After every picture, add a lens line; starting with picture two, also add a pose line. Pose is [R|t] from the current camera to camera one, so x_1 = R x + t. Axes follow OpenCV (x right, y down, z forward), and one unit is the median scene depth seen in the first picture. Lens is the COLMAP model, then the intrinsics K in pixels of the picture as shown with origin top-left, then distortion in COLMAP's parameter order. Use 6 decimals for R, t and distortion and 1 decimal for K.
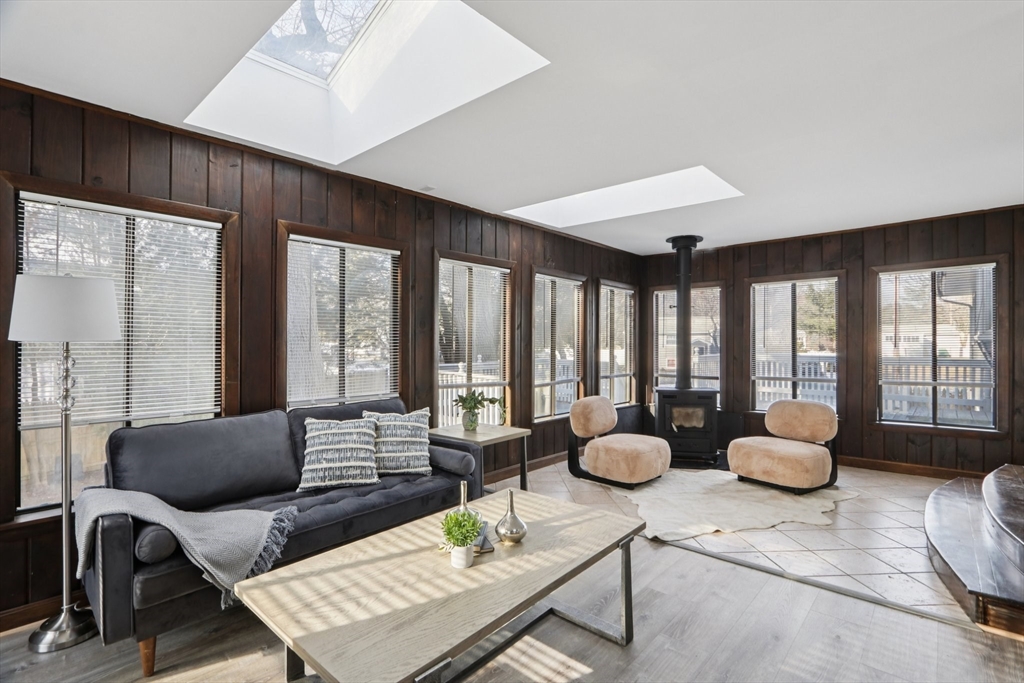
lens RADIAL K [[485.4, 0, 514.2], [0, 485.4, 339.3], [0, 0, 1]] dist [-0.003543, -0.000740]
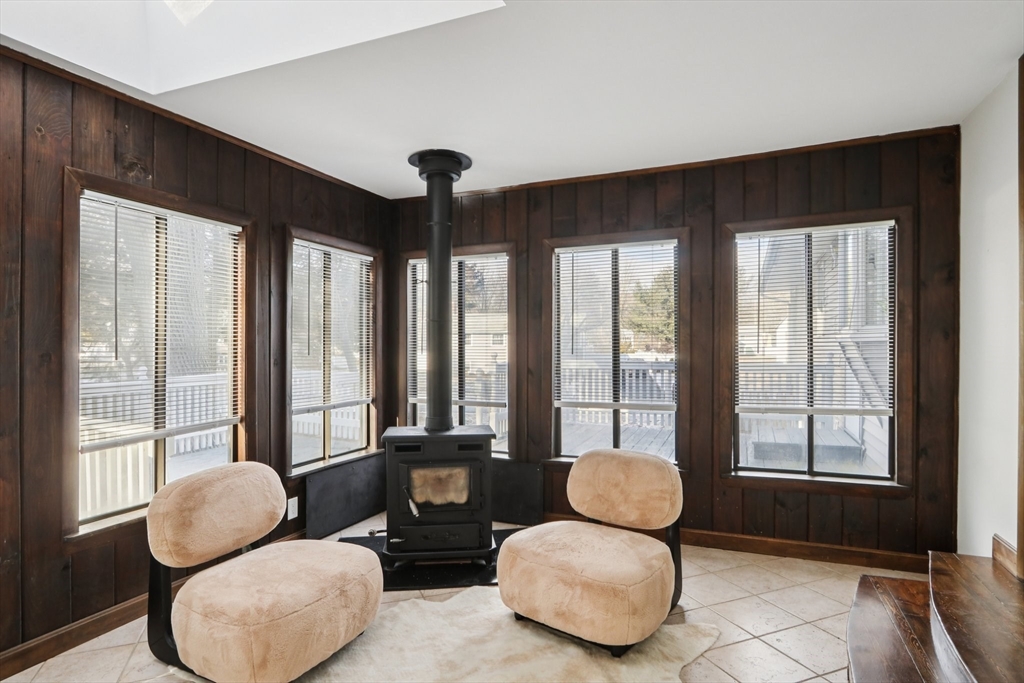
lens RADIAL K [[564.1, 0, 512.0], [0, 564.1, 341.5], [0, 0, 1]] dist [-0.000029, 0.000115]
pose [[0.946450, -0.001955, 0.322844, 0.241455], [0.001018, 0.999995, 0.003071, -0.001041], [-0.322848, -0.002577, 0.946447, 0.397765]]
